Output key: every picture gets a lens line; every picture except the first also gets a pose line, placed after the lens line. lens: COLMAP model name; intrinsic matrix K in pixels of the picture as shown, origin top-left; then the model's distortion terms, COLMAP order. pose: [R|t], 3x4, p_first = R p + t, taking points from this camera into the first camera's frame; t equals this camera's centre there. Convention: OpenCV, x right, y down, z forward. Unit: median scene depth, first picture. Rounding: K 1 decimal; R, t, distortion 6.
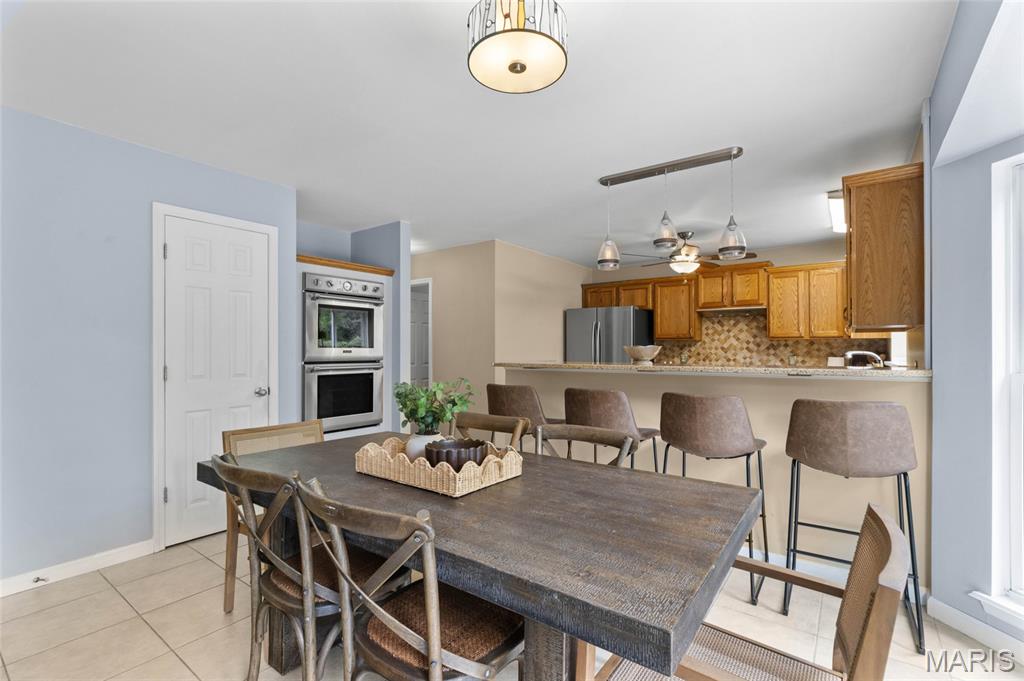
lens RADIAL K [[462.8, 0, 513.2], [0, 462.8, 341.8], [0, 0, 1]] dist [0.000425, 0.000944]
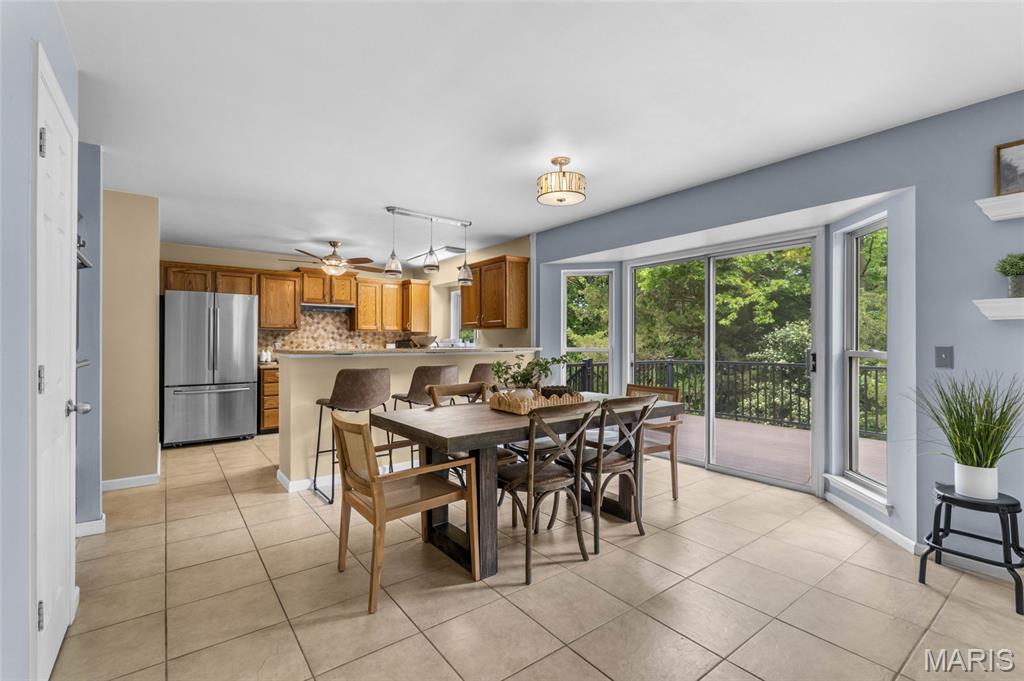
lens RADIAL K [[462.8, 0, 511.5], [0, 462.8, 337.5], [0, 0, 1]] dist [0.000425, 0.000944]
pose [[0.285303, 0.004387, 0.958427, -0.561858], [-0.016843, 0.999858, 0.000437, 0.004927], [-0.958289, -0.016267, 0.285337, 0.179281]]
